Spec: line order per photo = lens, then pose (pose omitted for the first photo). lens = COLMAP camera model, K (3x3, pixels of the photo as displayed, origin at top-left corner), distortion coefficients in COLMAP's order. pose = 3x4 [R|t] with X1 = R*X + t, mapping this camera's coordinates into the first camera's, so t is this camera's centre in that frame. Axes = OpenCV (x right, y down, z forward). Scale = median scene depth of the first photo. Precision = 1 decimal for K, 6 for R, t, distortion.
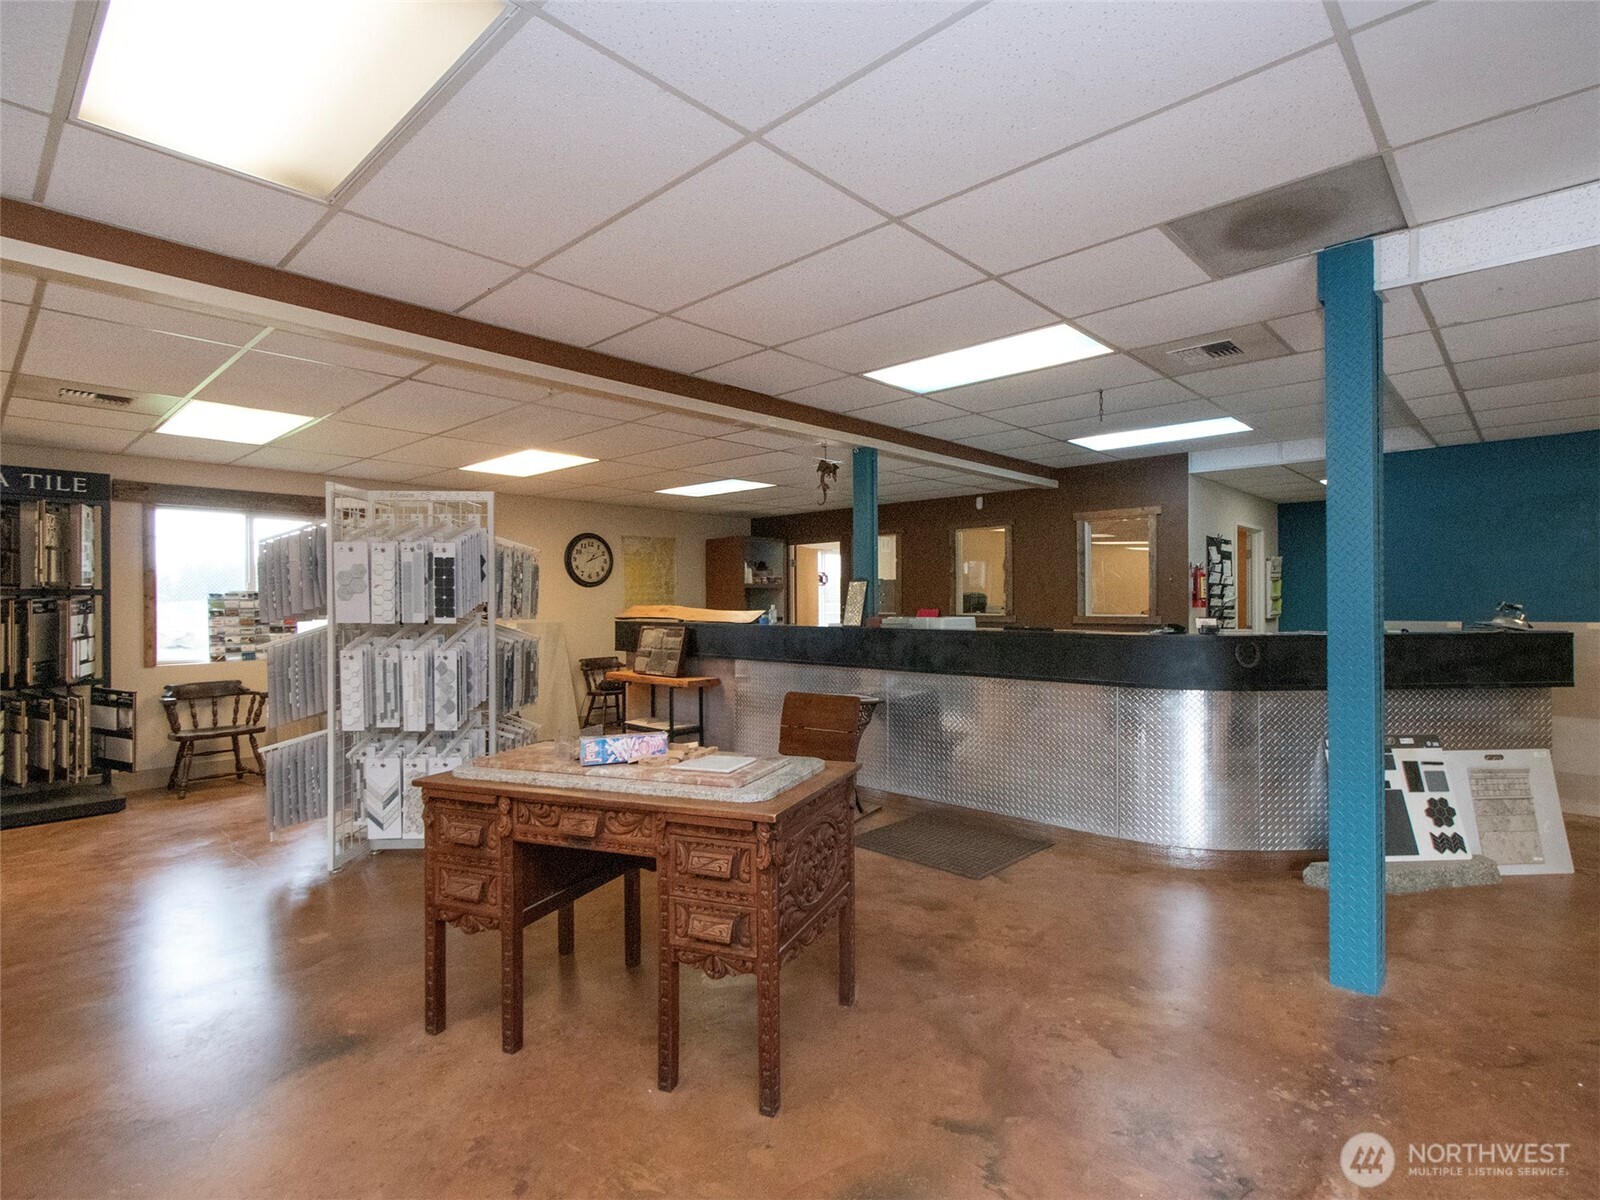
lens RADIAL K [[813.7, 0, 807.0], [0, 813.7, 598.7], [0, 0, 1]] dist [0.003567, -0.000055]
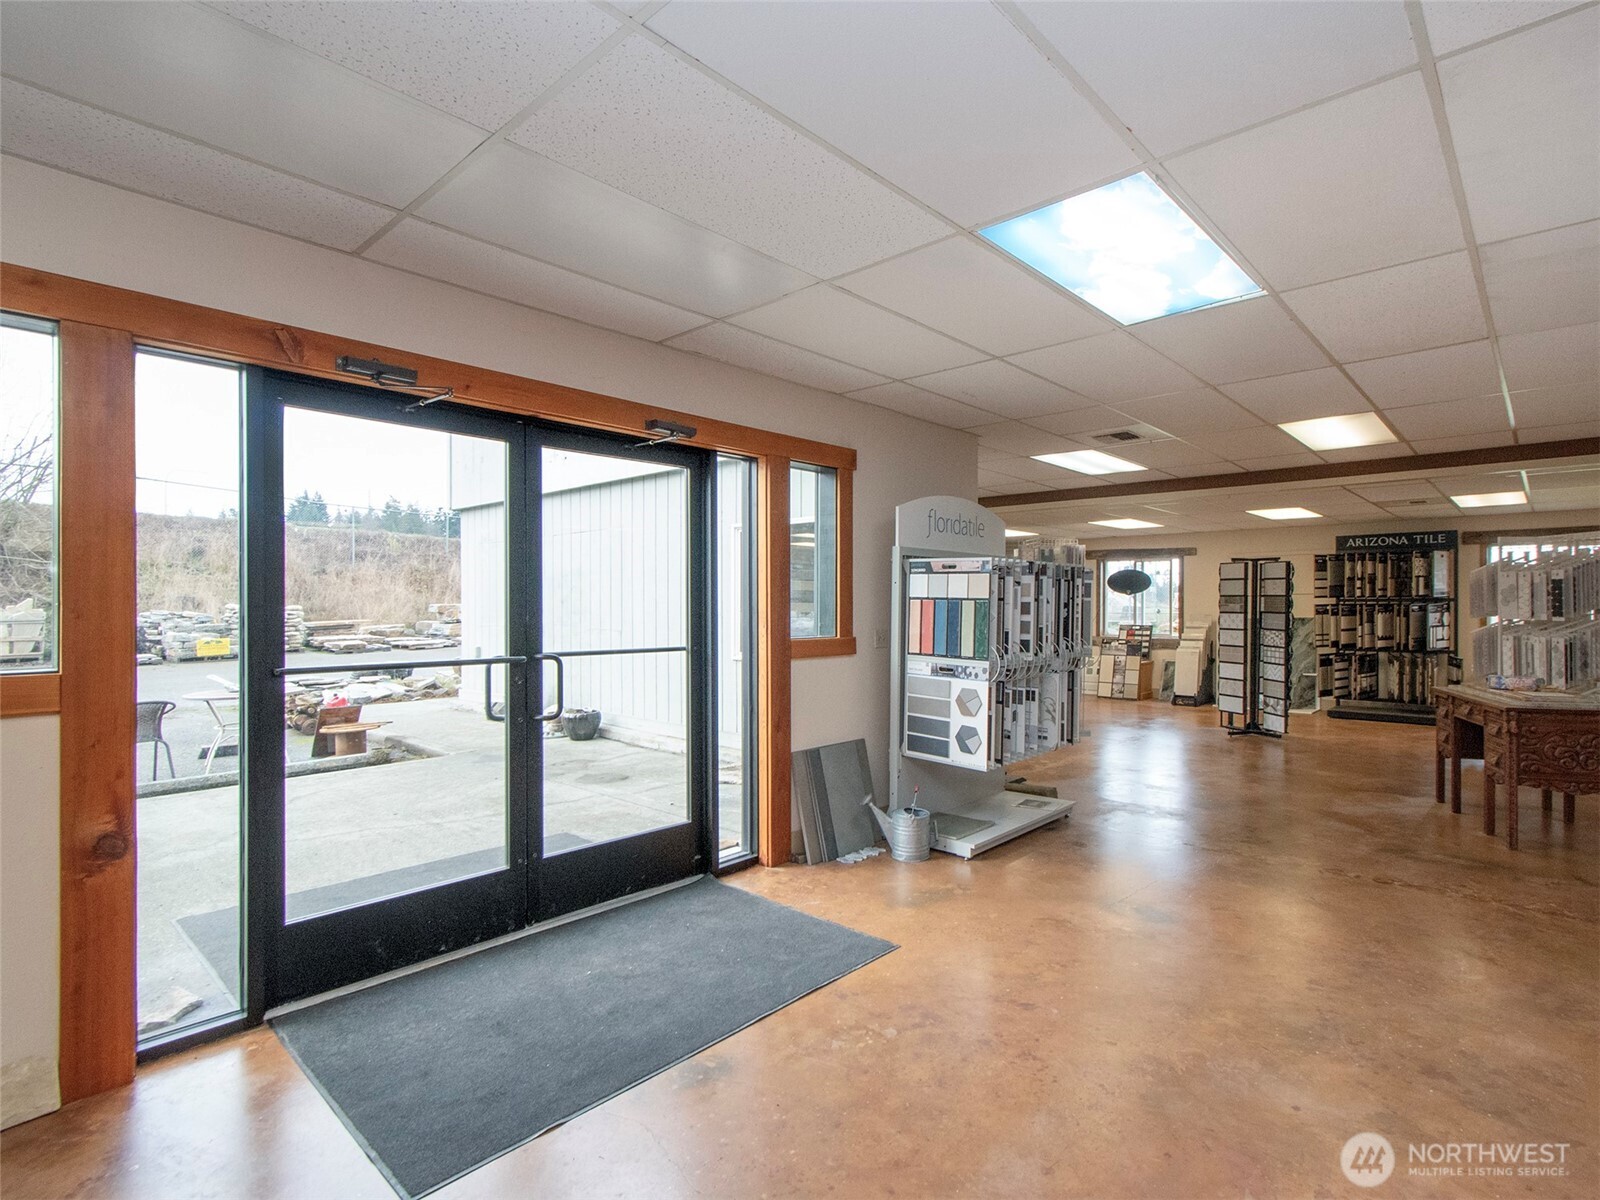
lens RADIAL K [[813.7, 0, 806.3], [0, 813.7, 603.7], [0, 0, 1]] dist [0.003567, -0.000055]
pose [[-0.018519, 0.004087, -0.999820, 0.938897], [-0.000164, 0.999992, 0.004090, -0.007303], [0.999828, 0.000239, -0.018518, -0.348583]]
